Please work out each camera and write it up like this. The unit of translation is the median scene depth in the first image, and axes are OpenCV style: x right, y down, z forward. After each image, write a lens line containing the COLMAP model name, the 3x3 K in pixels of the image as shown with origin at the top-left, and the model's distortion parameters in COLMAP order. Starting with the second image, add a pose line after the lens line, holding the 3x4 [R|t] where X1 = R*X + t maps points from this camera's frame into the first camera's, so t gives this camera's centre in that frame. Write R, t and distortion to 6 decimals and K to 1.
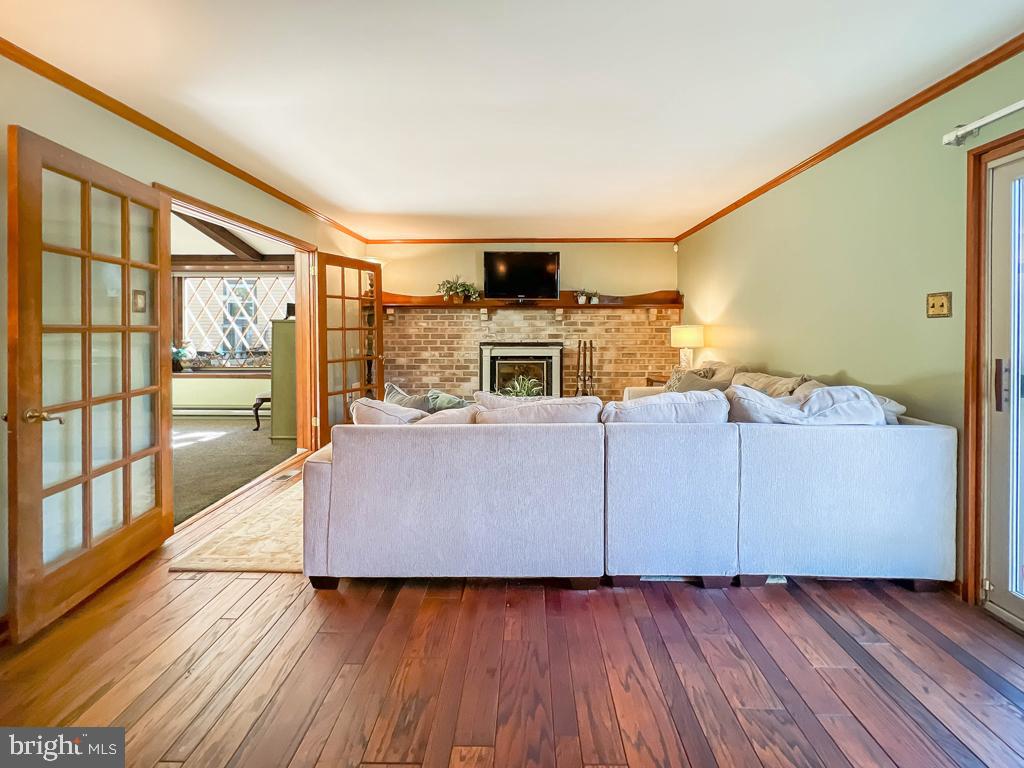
lens RADIAL K [[423.0, 0, 528.3], [0, 423.0, 328.5], [0, 0, 1]] dist [0.007396, -0.000457]
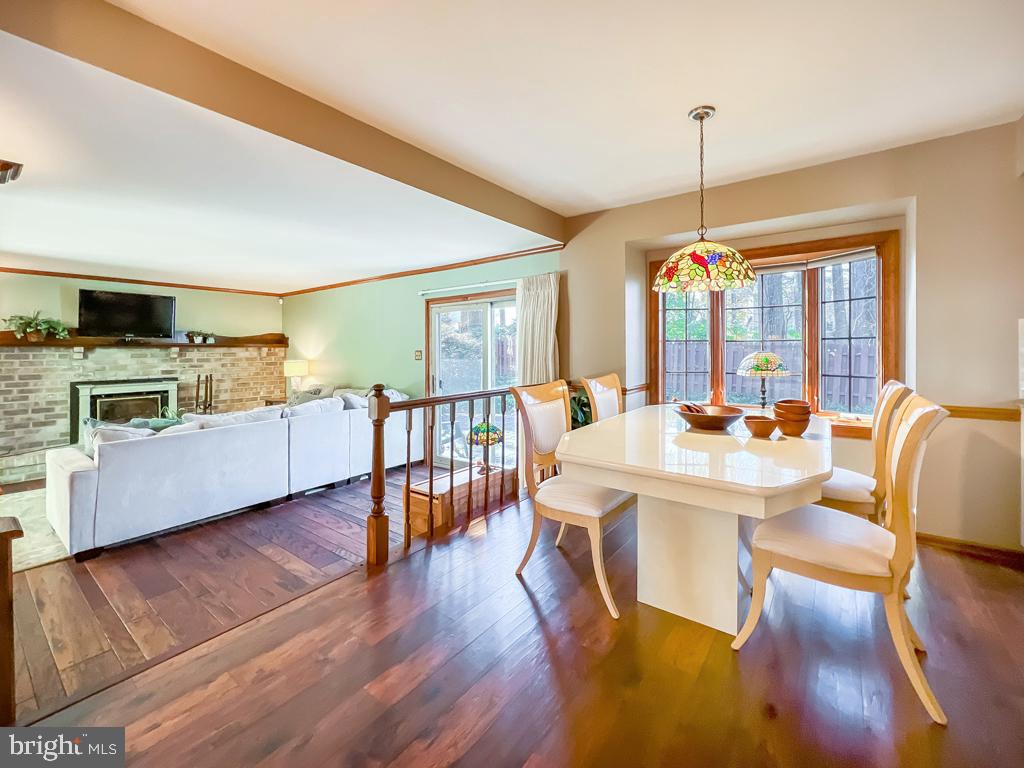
lens RADIAL K [[423.0, 0, 511.3], [0, 423.0, 349.9], [0, 0, 1]] dist [0.007396, -0.000457]
pose [[0.597781, -0.002711, 0.801655, -0.291434], [0.009548, 0.999947, -0.003738, -0.026995], [-0.801602, 0.009889, 0.597776, -0.379267]]
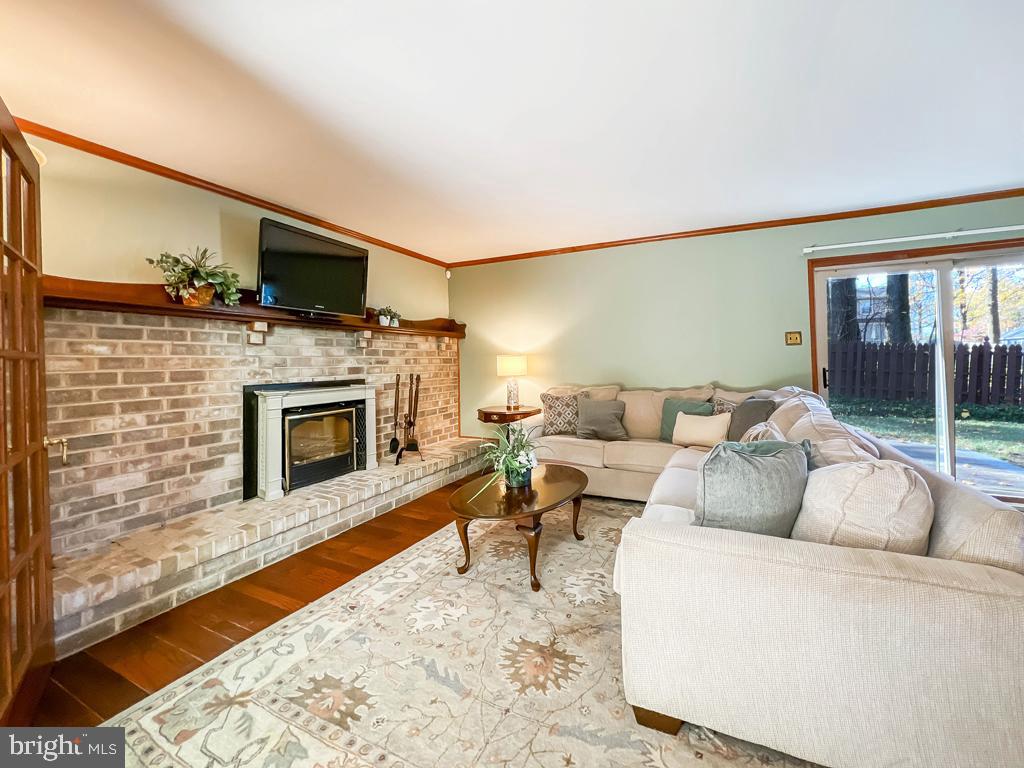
lens RADIAL K [[423.0, 0, 526.8], [0, 423.0, 352.3], [0, 0, 1]] dist [0.007396, -0.000457]
pose [[0.418723, 0.013680, 0.908011, -0.445900], [0.019038, 0.999535, -0.023838, 0.010490], [-0.907914, 0.027268, 0.418268, 0.459852]]
